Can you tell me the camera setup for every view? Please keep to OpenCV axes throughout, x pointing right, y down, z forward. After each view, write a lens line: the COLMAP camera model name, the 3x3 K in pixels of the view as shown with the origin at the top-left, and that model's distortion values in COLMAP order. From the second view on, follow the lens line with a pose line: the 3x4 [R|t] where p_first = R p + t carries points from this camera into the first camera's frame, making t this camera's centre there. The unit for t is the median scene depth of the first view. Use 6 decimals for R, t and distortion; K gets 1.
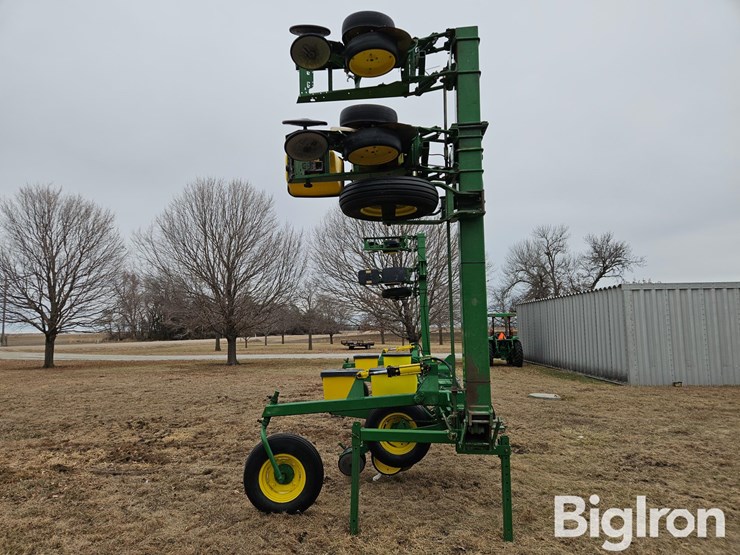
lens RADIAL K [[508.8, 0, 356.5], [0, 508.8, 277.9], [0, 0, 1]] dist [0.052728, -0.001142]
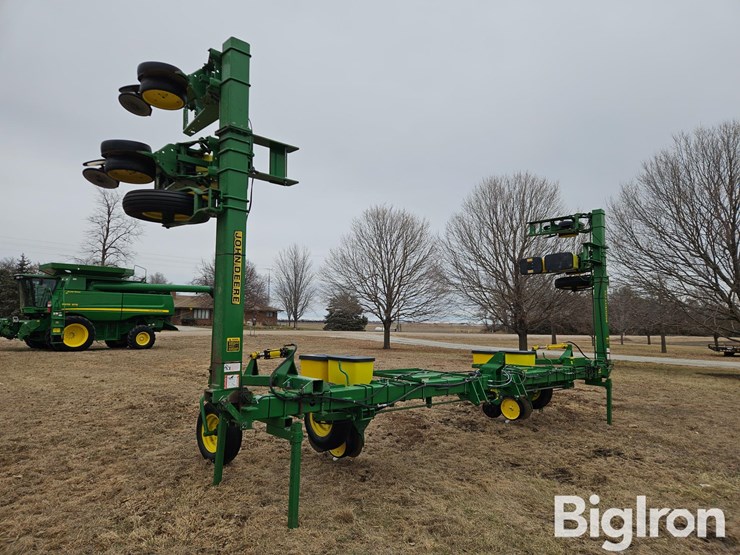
lens RADIAL K [[498.5, 0, 362.6], [0, 498.5, 273.8], [0, 0, 1]] dist [0.090184, -0.077392]
pose [[0.743644, -0.035870, -0.667613, 0.177321], [0.036067, 0.999258, -0.013514, 0.005969], [0.667603, -0.014029, 0.744386, 0.061408]]
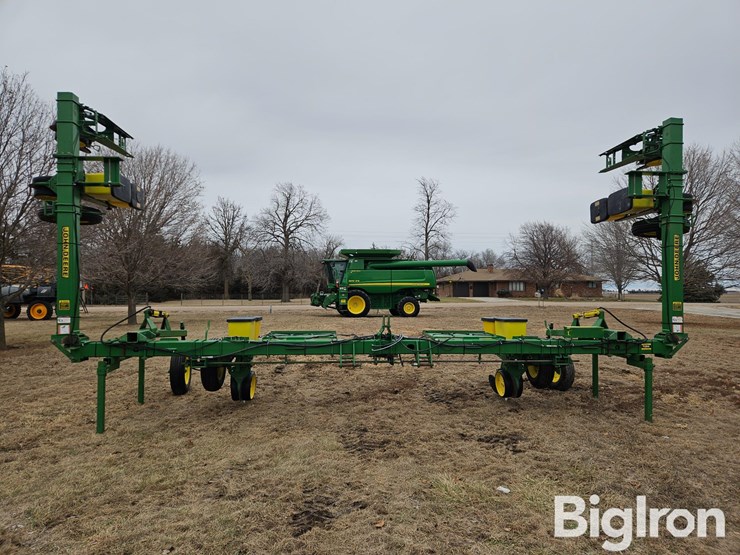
lens RADIAL K [[489.9, 0, 371.8], [0, 489.9, 278.9], [0, 0, 1]] dist [0.085523, -0.065585]
pose [[0.174420, -0.011389, -0.984606, 0.297870], [0.094689, 0.995493, 0.005259, 0.025410], [0.980108, -0.094148, 0.174712, 0.257184]]
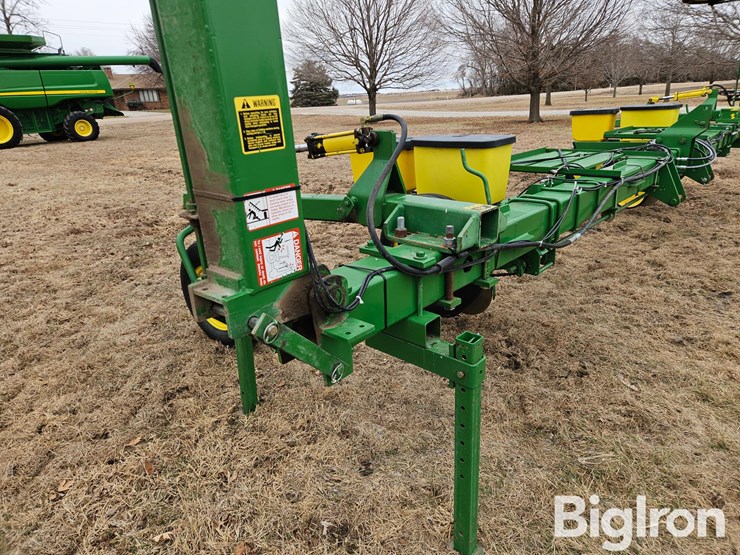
lens RADIAL K [[489.9, 0, 371.8], [0, 489.9, 278.9], [0, 0, 1]] dist [0.085523, -0.065585]
pose [[0.799001, 0.188659, -0.570969, 0.070545], [0.093433, 0.899030, 0.427803, 0.019913], [0.594027, -0.395162, 0.700699, 0.125317]]
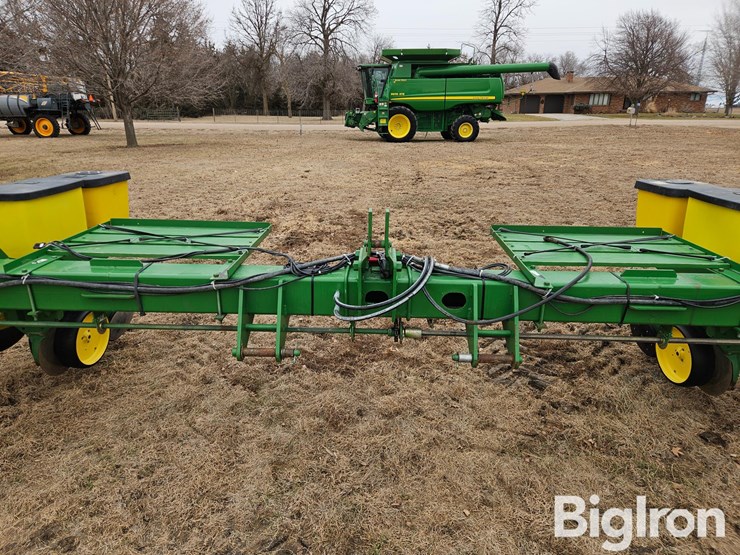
lens RADIAL K [[491.3, 0, 363.7], [0, 491.3, 279.0], [0, 0, 1]] dist [0.096588, -0.081010]
pose [[0.056582, 0.339888, -0.938762, 0.130039], [0.094284, 0.934248, 0.343936, 0.029956], [0.993936, -0.107970, 0.020816, 0.300663]]
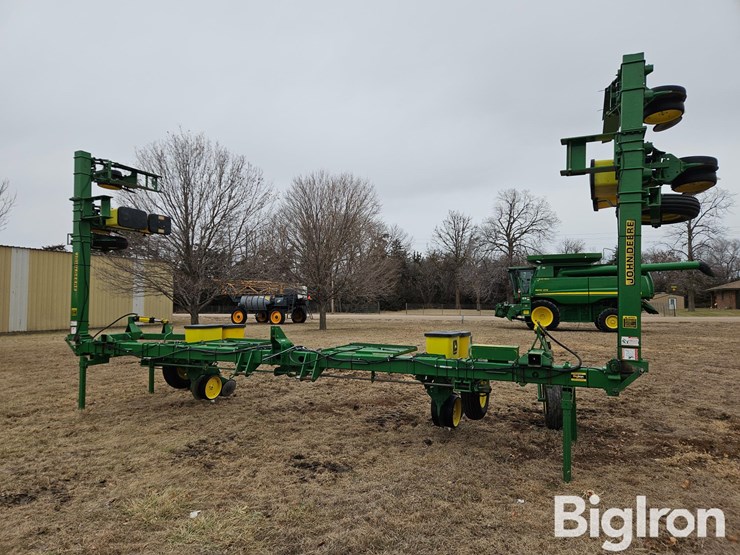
lens RADIAL K [[491.3, 0, 363.7], [0, 491.3, 279.0], [0, 0, 1]] dist [0.096588, -0.081010]
pose [[-0.336790, -0.029704, -0.941111, 0.272562], [0.097370, 0.993045, -0.066188, 0.043258], [0.936532, -0.113928, -0.331556, 0.430399]]
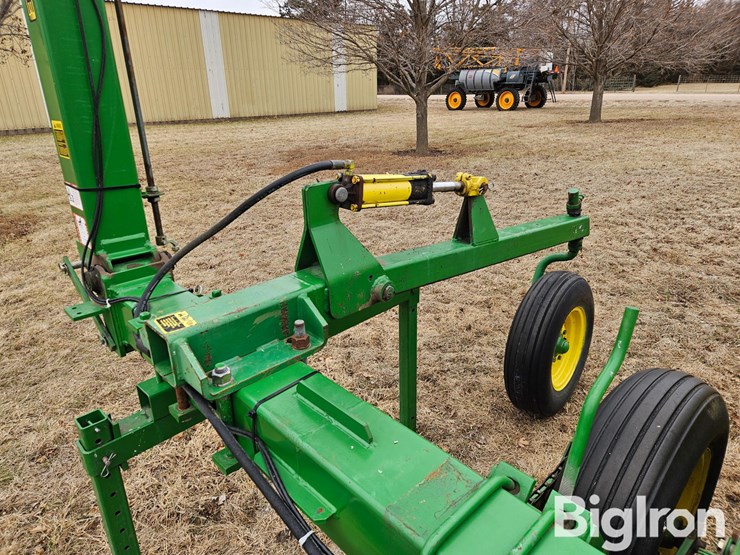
lens RADIAL K [[498.5, 0, 362.6], [0, 498.5, 273.8], [0, 0, 1]] dist [0.090184, -0.077392]
pose [[-0.661396, 0.291296, -0.691160, 0.061058], [0.100202, 0.947558, 0.303470, 0.025545], [0.743314, 0.131458, -0.655899, 0.225398]]
